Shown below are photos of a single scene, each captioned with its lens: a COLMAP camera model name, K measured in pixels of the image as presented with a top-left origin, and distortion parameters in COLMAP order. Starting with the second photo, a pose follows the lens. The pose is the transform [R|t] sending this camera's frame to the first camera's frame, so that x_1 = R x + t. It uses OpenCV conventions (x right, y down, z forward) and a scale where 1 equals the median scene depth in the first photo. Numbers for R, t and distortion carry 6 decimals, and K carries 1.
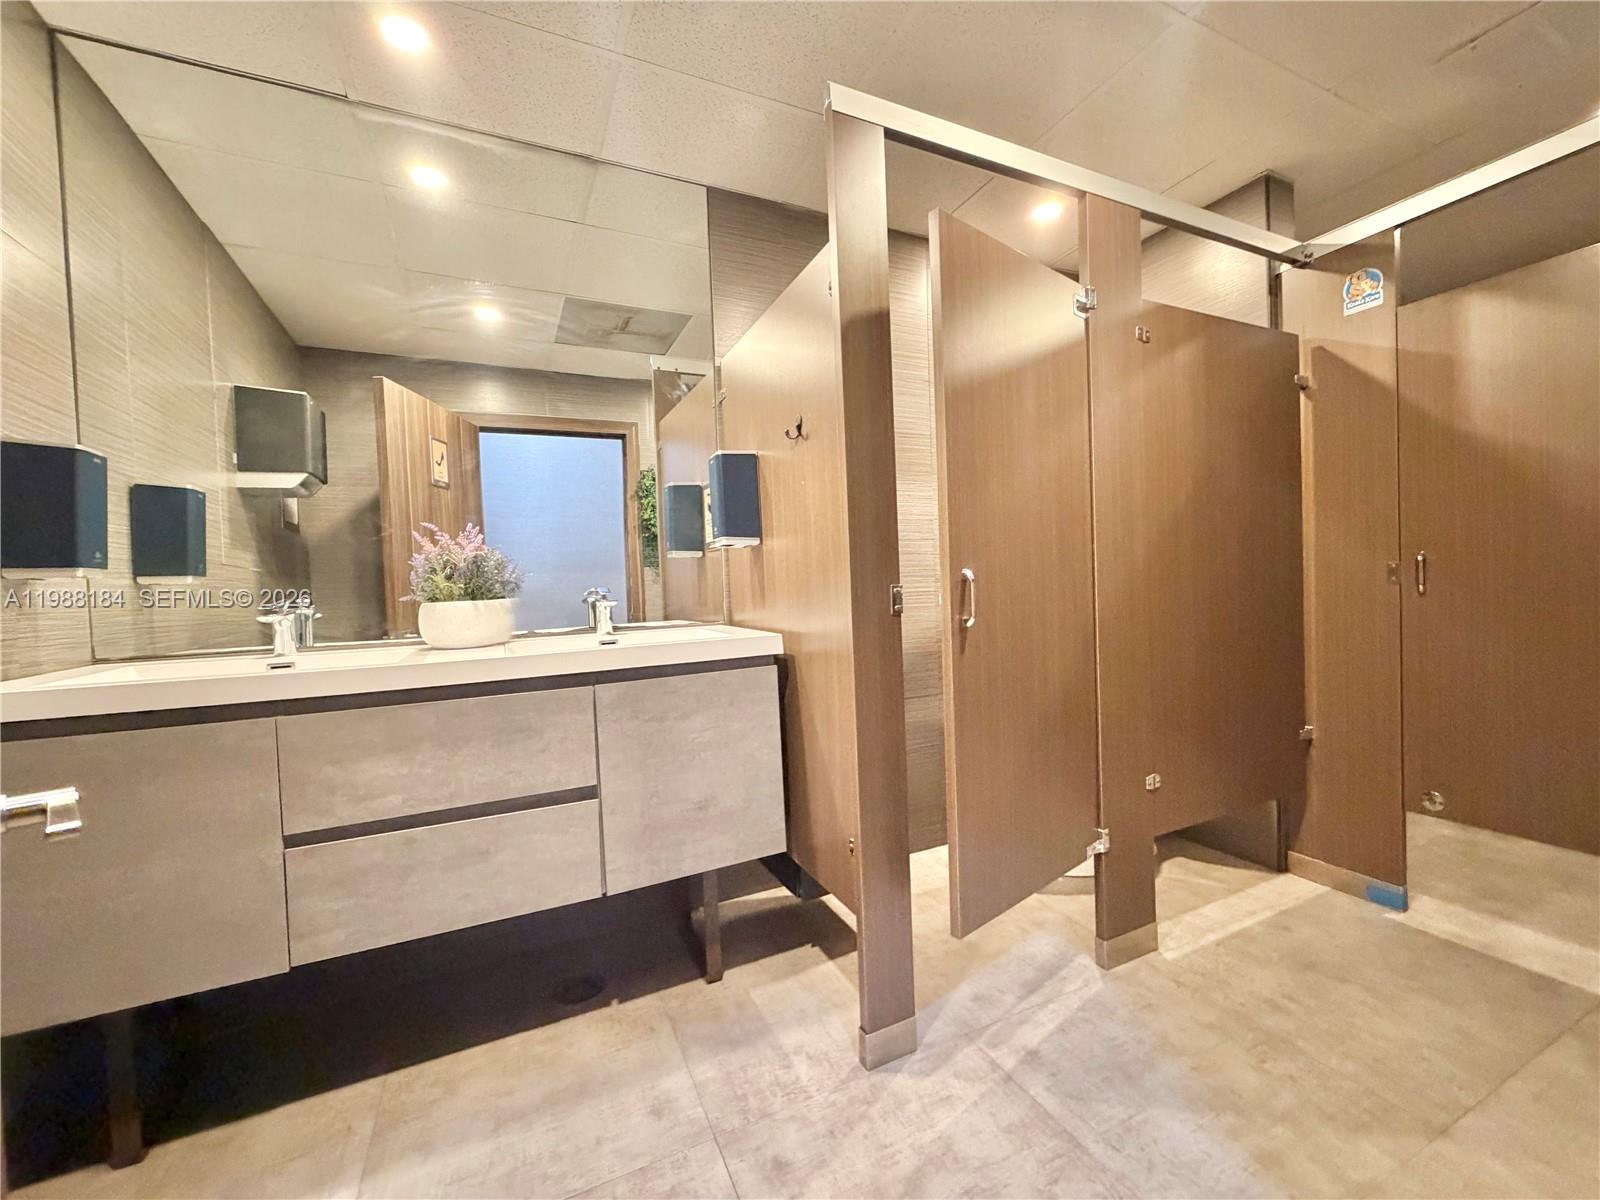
lens RADIAL K [[632.7, 0, 800.0], [0, 632.7, 600.0], [0, 0, 1]] dist [0.012198, 0.000136]
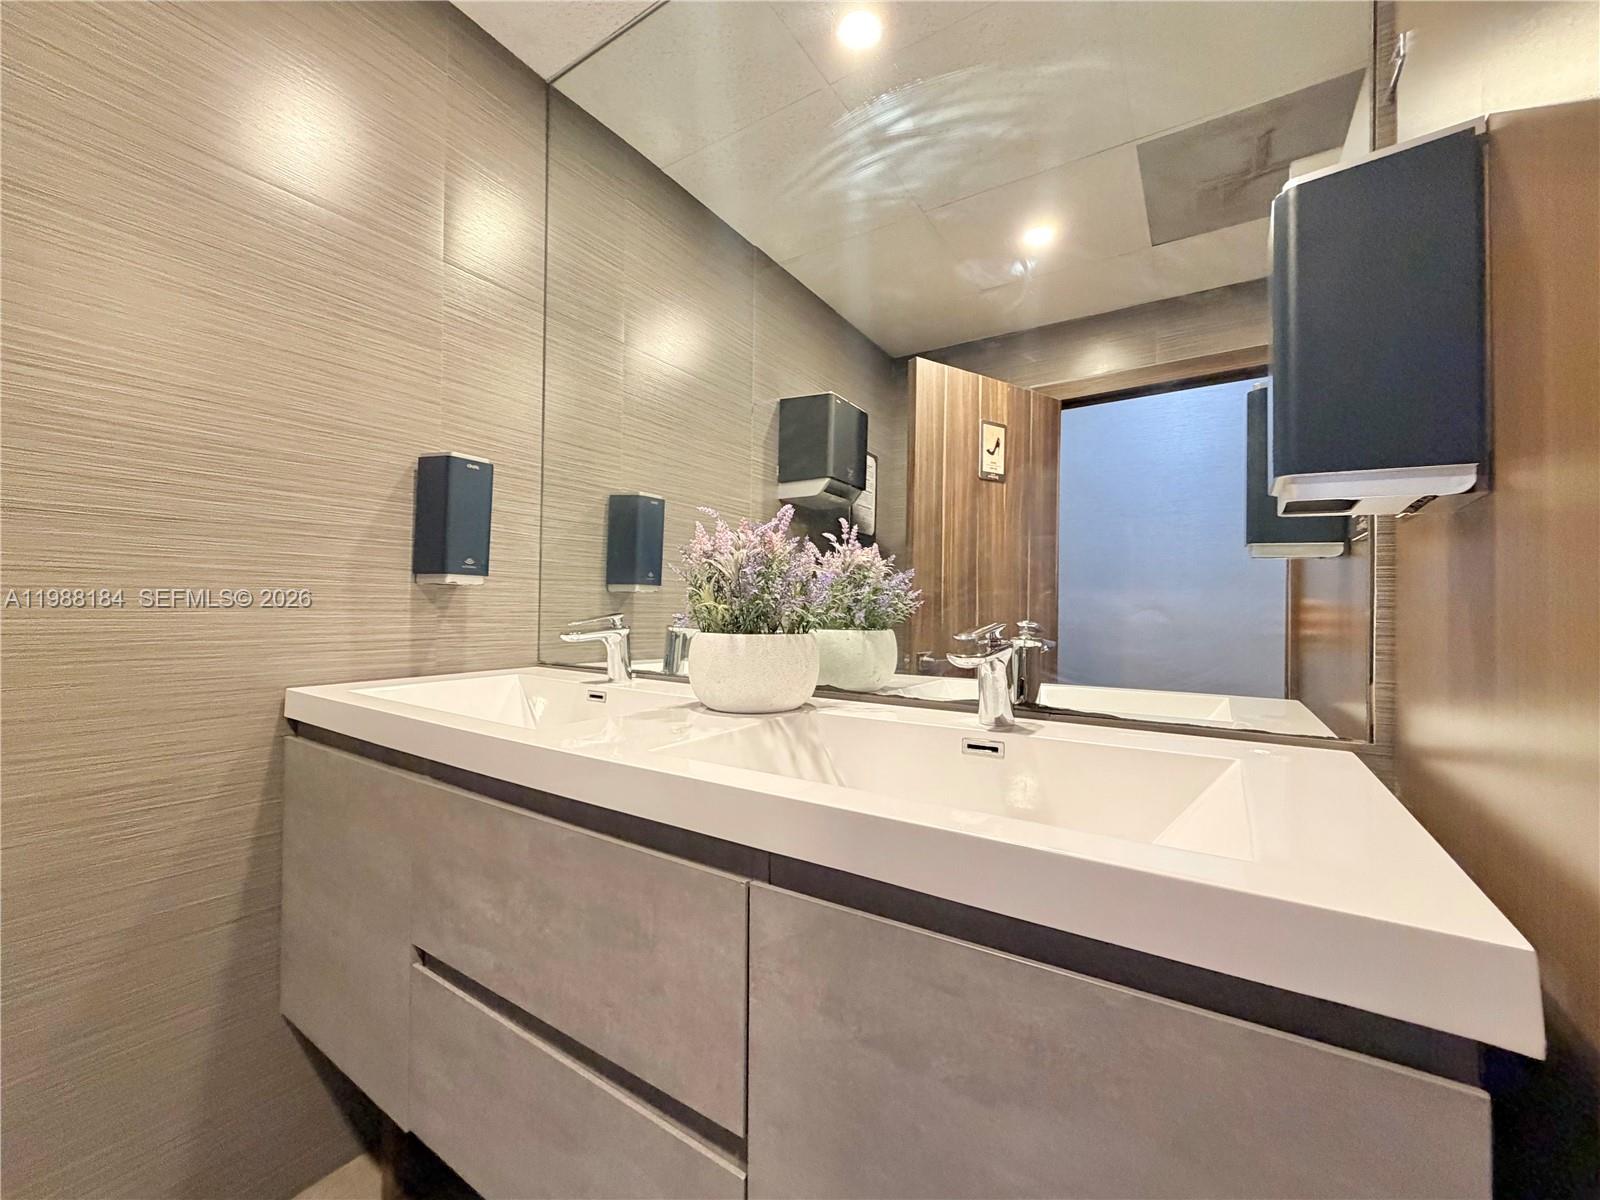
lens RADIAL K [[632.7, 0, 800.0], [0, 632.7, 600.0], [0, 0, 1]] dist [0.012198, 0.000136]
pose [[0.517609, 0.036962, -0.854818, 0.014205], [-0.054808, 0.998447, 0.009986, -0.036750], [0.853860, 0.041682, 0.518831, 0.705582]]
